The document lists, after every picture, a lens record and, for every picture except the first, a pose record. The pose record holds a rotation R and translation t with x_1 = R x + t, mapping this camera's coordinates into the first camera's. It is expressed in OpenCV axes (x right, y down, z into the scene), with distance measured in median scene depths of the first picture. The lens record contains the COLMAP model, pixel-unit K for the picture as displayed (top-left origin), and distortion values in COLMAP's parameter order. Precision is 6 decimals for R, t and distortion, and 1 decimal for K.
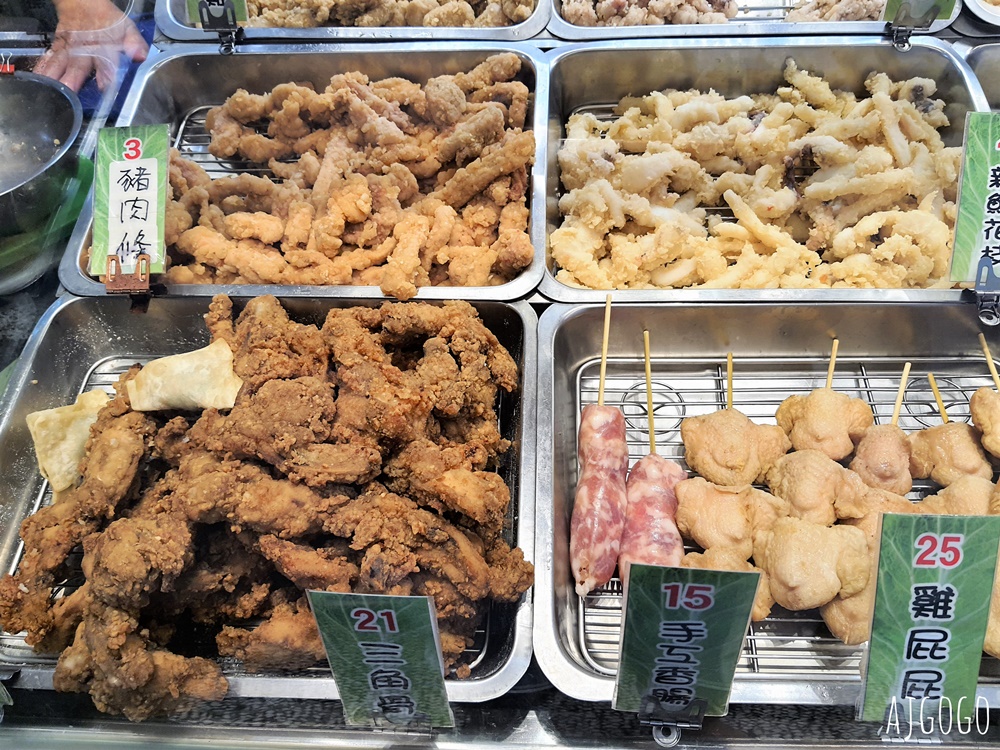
lens RADIAL K [[812.9, 0, 500.0], [0, 812.9, 375.0], [0, 0, 1]] dist [0.073408, -0.136318]
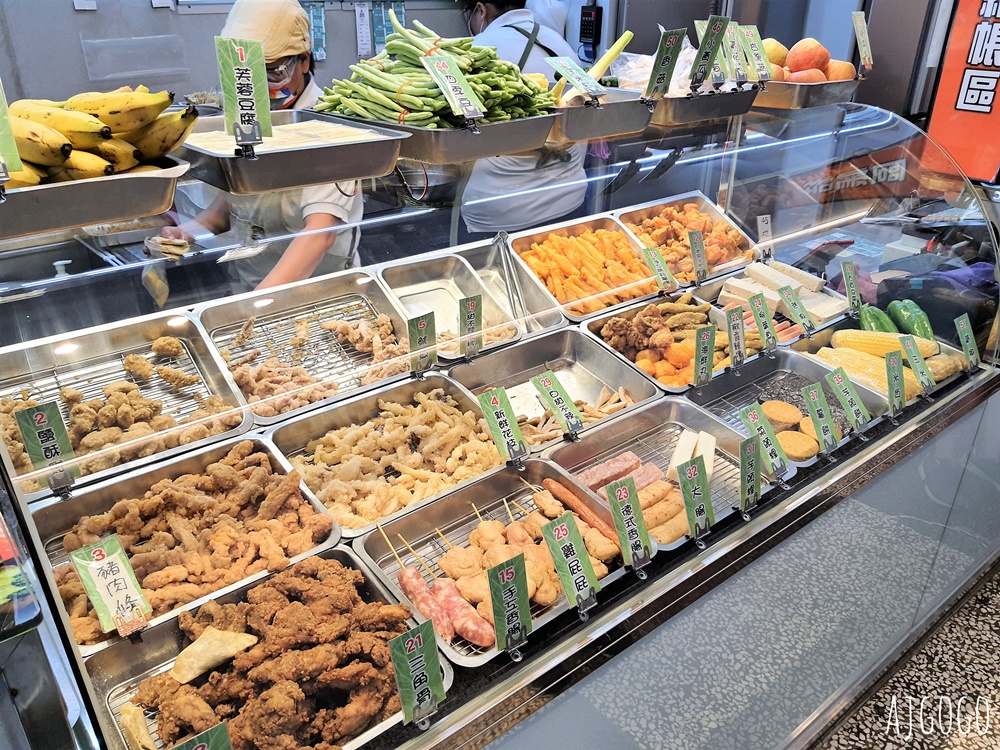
lens RADIAL K [[812.9, 0, 500.0], [0, 812.9, 375.0], [0, 0, 1]] dist [0.073408, -0.136318]
pose [[0.739751, -0.262783, 0.619446, -0.702085], [0.483331, 0.847998, -0.217461, 0.154869], [-0.468145, 0.460265, 0.754319, -0.730165]]
